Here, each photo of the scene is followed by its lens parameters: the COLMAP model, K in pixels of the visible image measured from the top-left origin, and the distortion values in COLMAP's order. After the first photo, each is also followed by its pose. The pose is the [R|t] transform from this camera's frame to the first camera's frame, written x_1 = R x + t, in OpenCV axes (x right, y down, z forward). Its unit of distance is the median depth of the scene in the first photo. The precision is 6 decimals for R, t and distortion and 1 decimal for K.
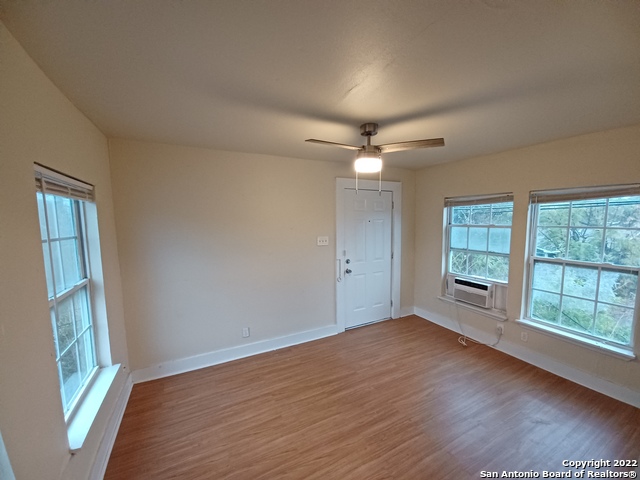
lens RADIAL K [[252.9, 0, 315.8], [0, 252.9, 246.8], [0, 0, 1]] dist [0.018405, -0.014461]
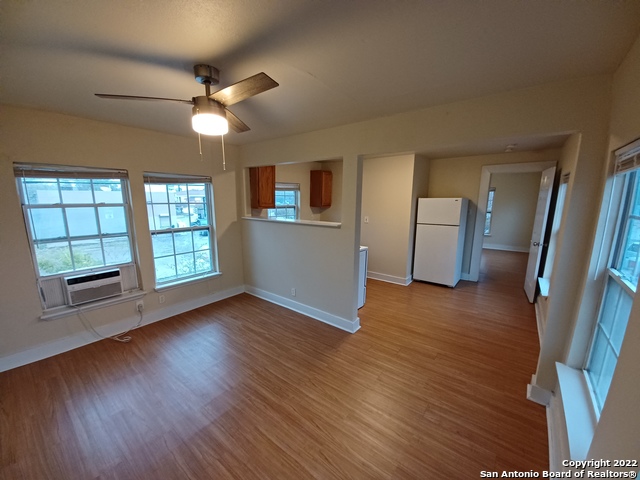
lens RADIAL K [[252.9, 0, 315.8], [0, 252.9, 246.8], [0, 0, 1]] dist [0.018405, -0.014461]
pose [[-0.420332, -0.169548, 0.891389, -0.512340], [0.094320, 0.968901, 0.228768, -0.086476], [-0.902455, 0.180235, -0.391269, 0.830255]]
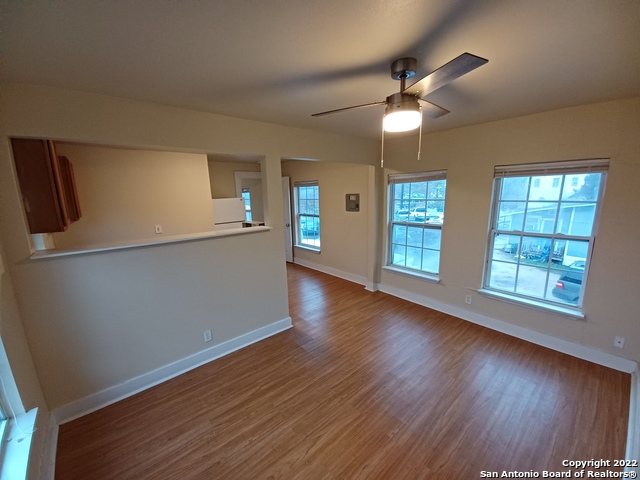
lens RADIAL K [[252.9, 0, 315.8], [0, 252.9, 246.8], [0, 0, 1]] dist [0.018405, -0.014461]
pose [[-0.971926, 0.082844, -0.220218, 0.491943], [0.012045, 0.952254, 0.305069, -0.156944], [0.234976, 0.293852, -0.926519, 1.328142]]
